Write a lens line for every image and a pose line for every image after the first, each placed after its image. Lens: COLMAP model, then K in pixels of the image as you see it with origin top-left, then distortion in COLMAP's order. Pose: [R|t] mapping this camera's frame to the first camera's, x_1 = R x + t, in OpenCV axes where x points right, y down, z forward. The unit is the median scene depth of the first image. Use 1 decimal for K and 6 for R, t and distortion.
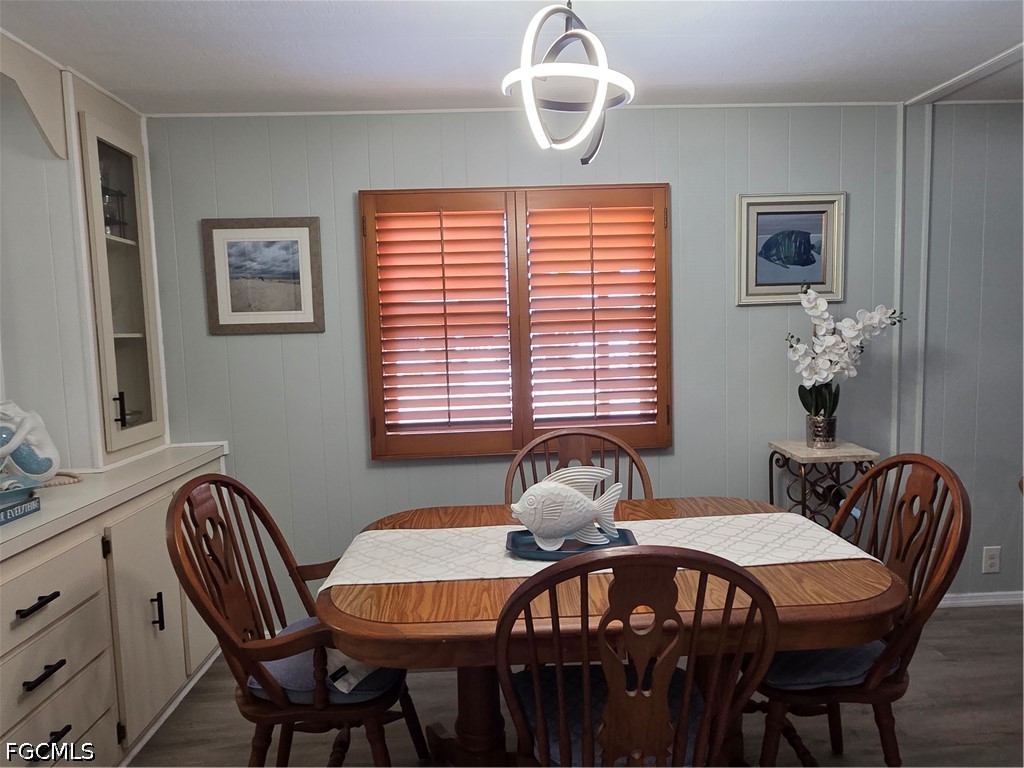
lens RADIAL K [[647.7, 0, 514.1], [0, 647.7, 381.8], [0, 0, 1]] dist [0.003664, 0.004802]
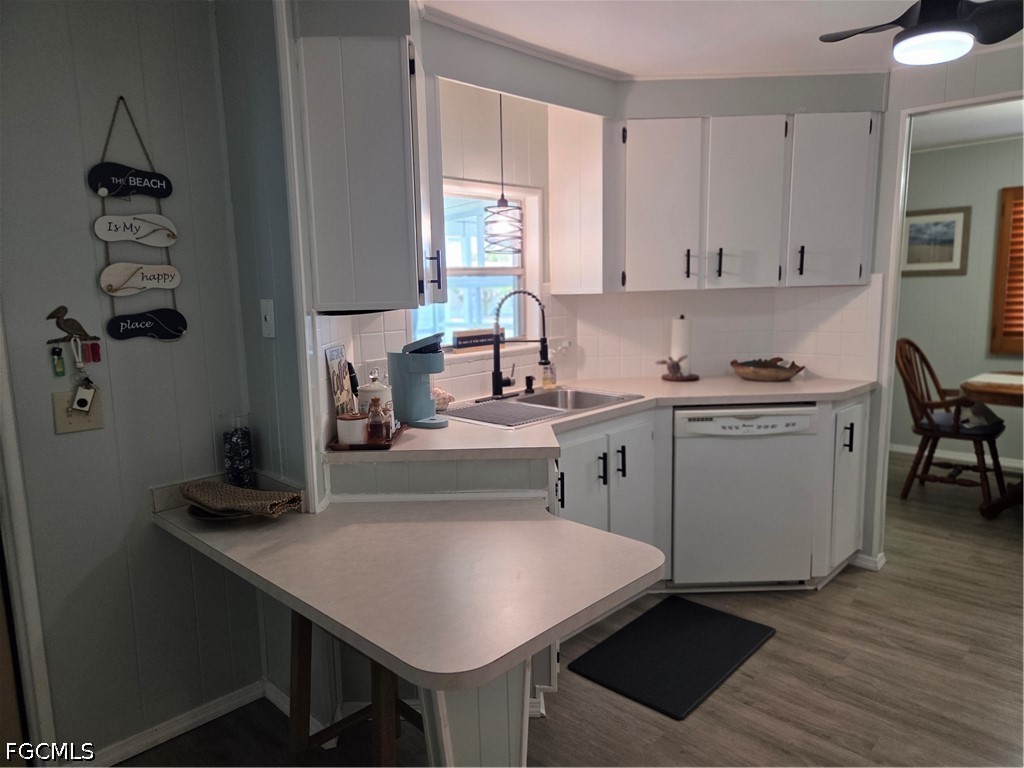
lens RADIAL K [[692.1, 0, 508.5], [0, 692.1, 390.4], [0, 0, 1]] dist [0.080870, -0.064904]
pose [[0.690334, 0.116607, -0.714032, 0.240973], [-0.053466, 0.992450, 0.110383, 0.083839], [0.721512, -0.038025, 0.691357, -1.167353]]
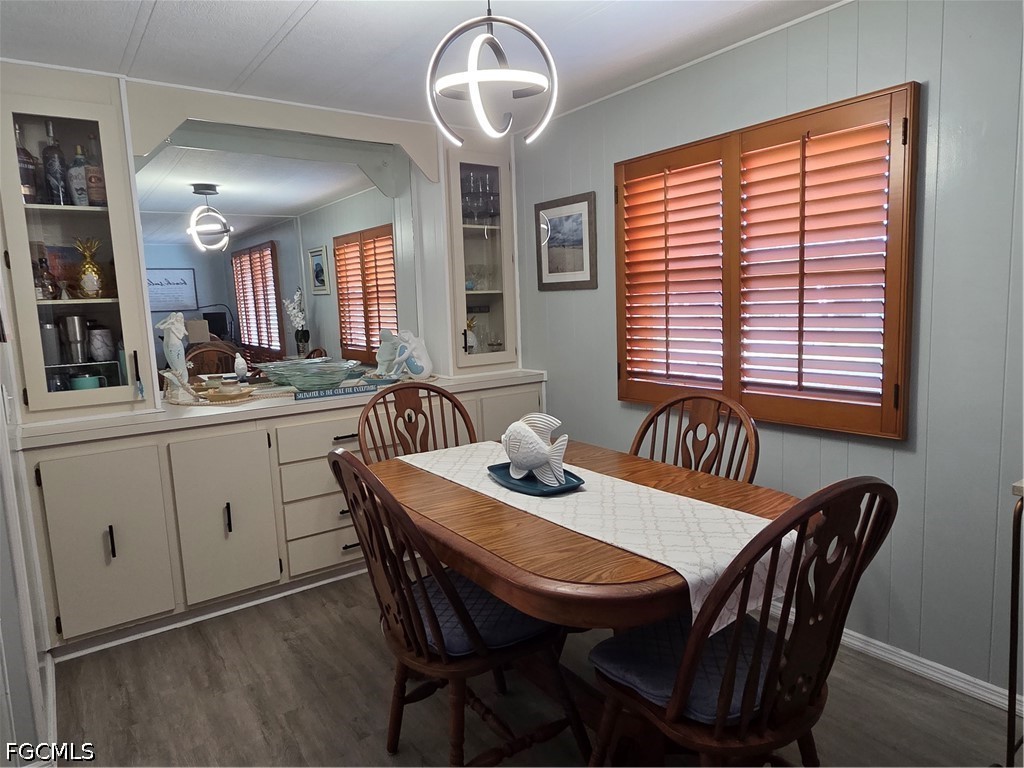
lens RADIAL K [[647.7, 0, 514.1], [0, 647.7, 381.8], [0, 0, 1]] dist [0.003664, 0.004802]
pose [[0.548383, 0.117448, -0.827938, 0.643113], [-0.047631, 0.992867, 0.109296, -0.029518], [0.834870, -0.020501, 0.550066, 0.214970]]
